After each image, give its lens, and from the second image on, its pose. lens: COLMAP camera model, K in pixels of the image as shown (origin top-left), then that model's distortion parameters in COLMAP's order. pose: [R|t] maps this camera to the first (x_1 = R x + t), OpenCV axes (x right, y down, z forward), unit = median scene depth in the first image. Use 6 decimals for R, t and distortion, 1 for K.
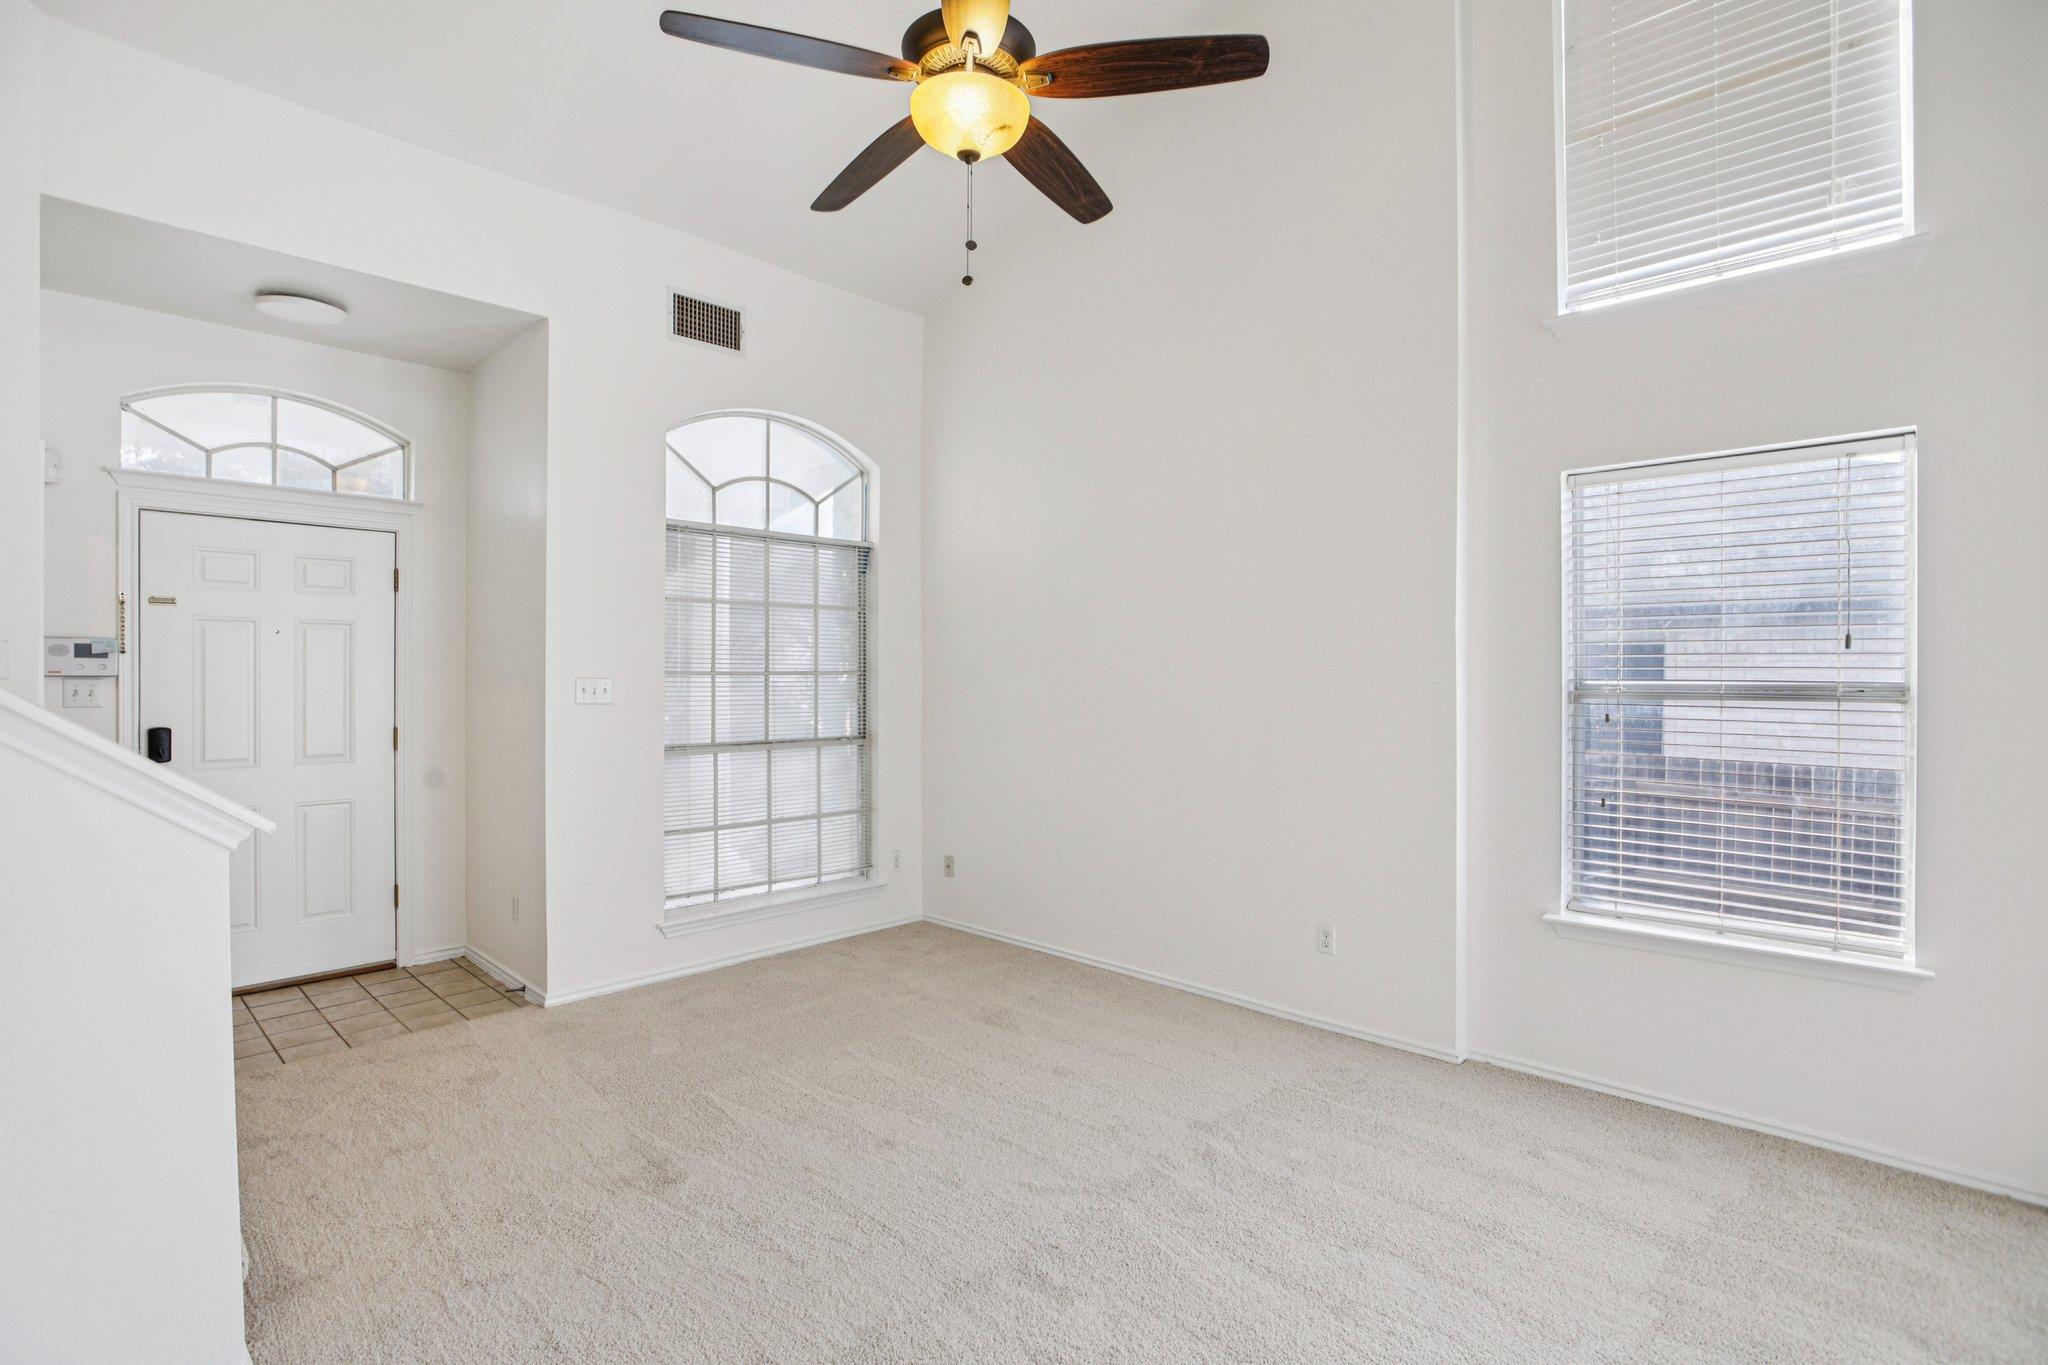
lens RADIAL K [[978.3, 0, 1024.0], [0, 978.3, 682.5], [0, 0, 1]] dist [-0.048764, 0.000112]
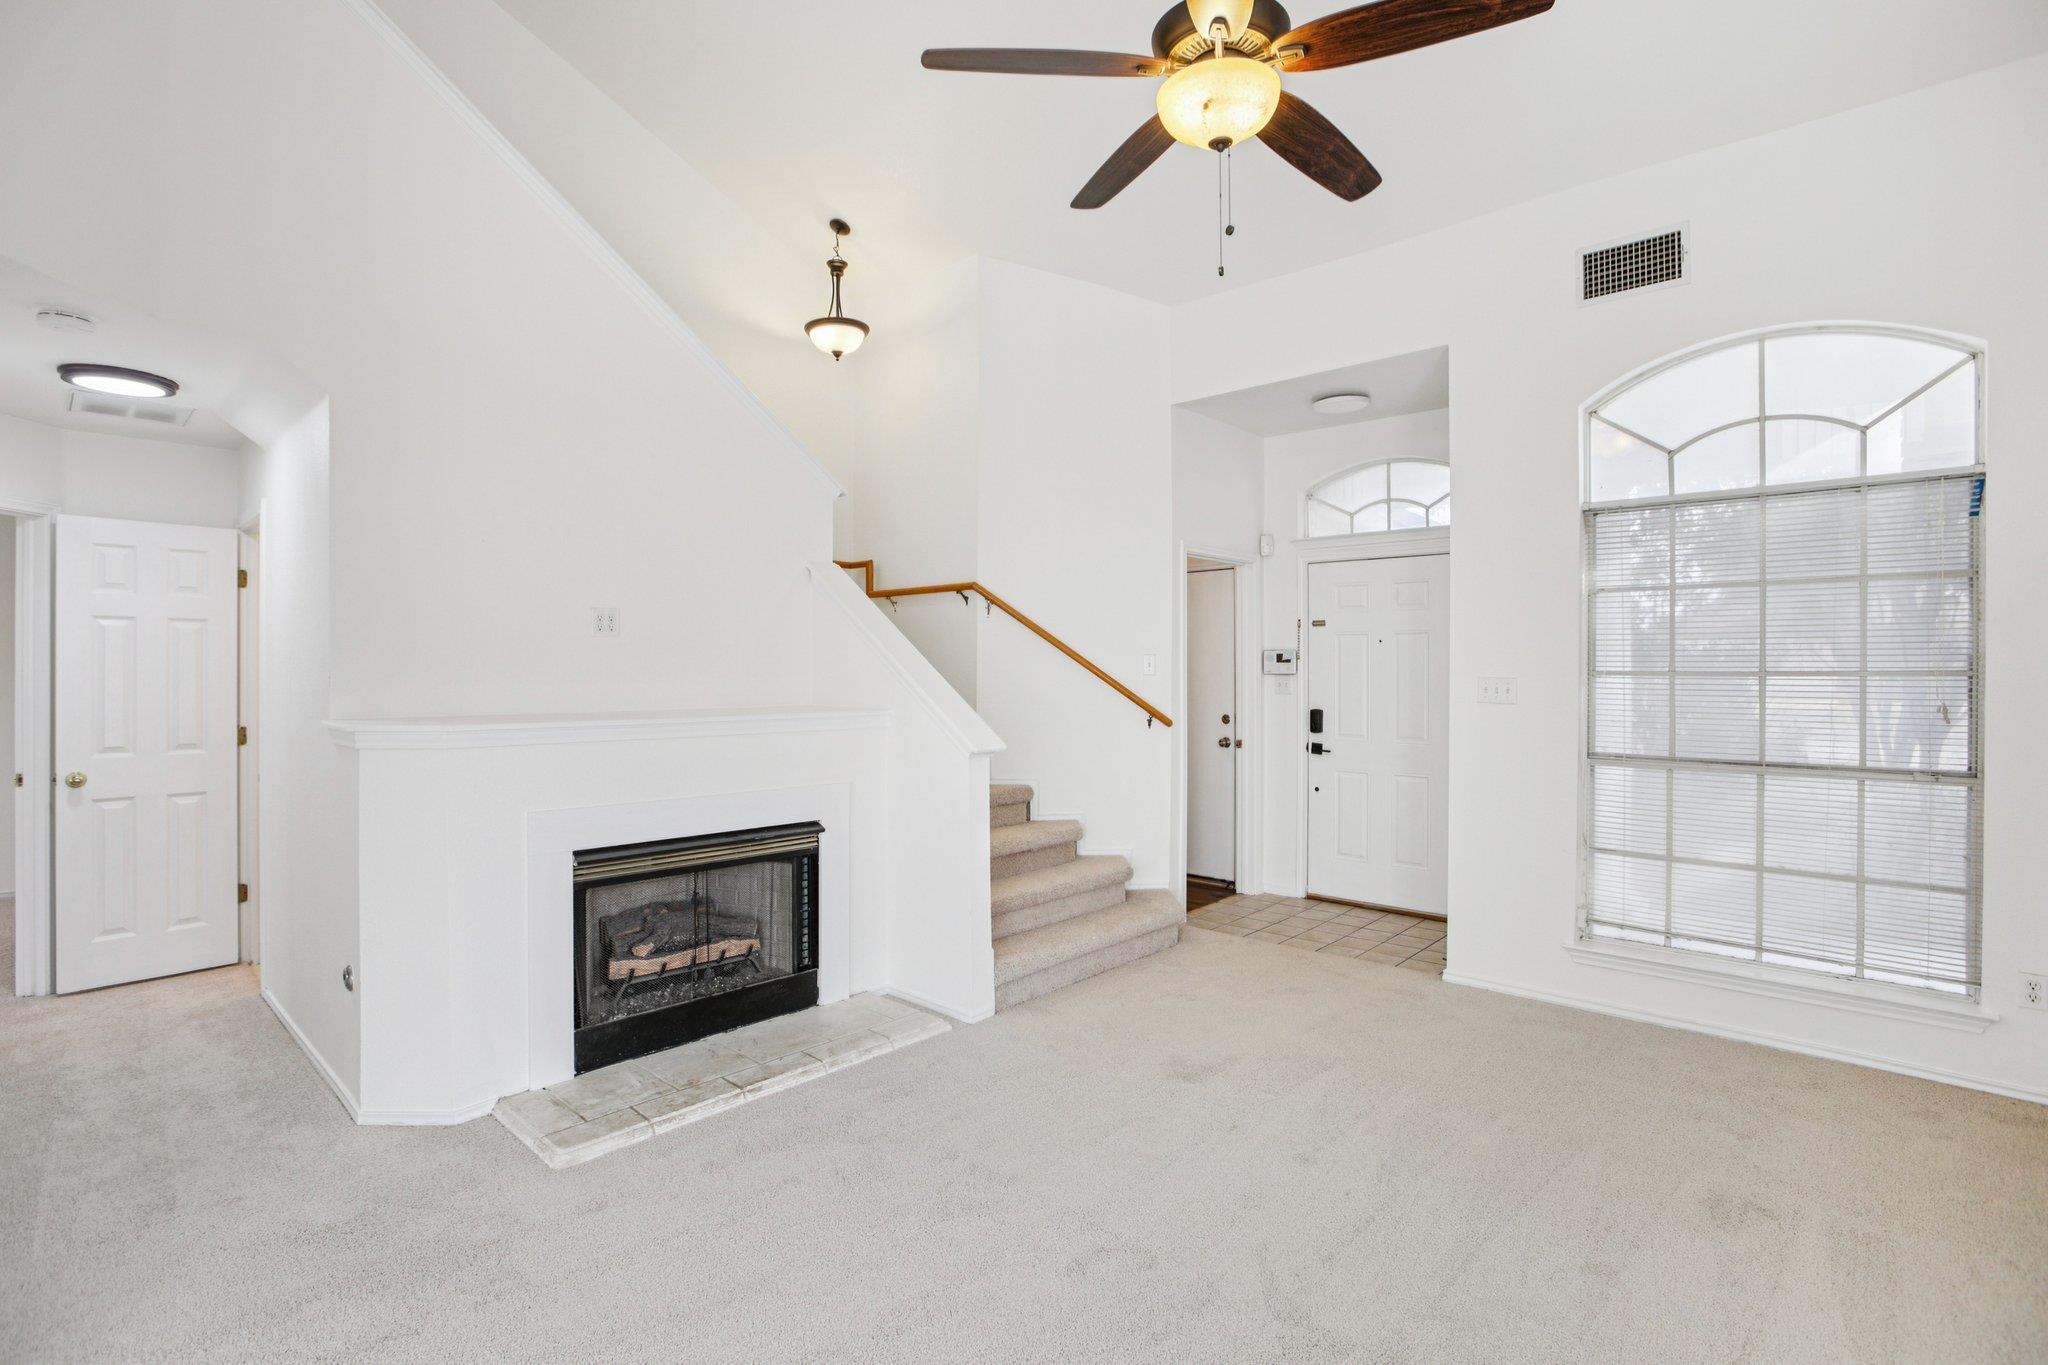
lens RADIAL K [[969.3, 0, 1018.3], [0, 969.3, 674.9], [0, 0, 1]] dist [-0.000432, -0.000214]
pose [[0.020880, 0.003513, -0.999776, 0.504754], [-0.008332, 0.999960, 0.003340, -0.006373], [0.999747, 0.008260, 0.020908, 0.421935]]
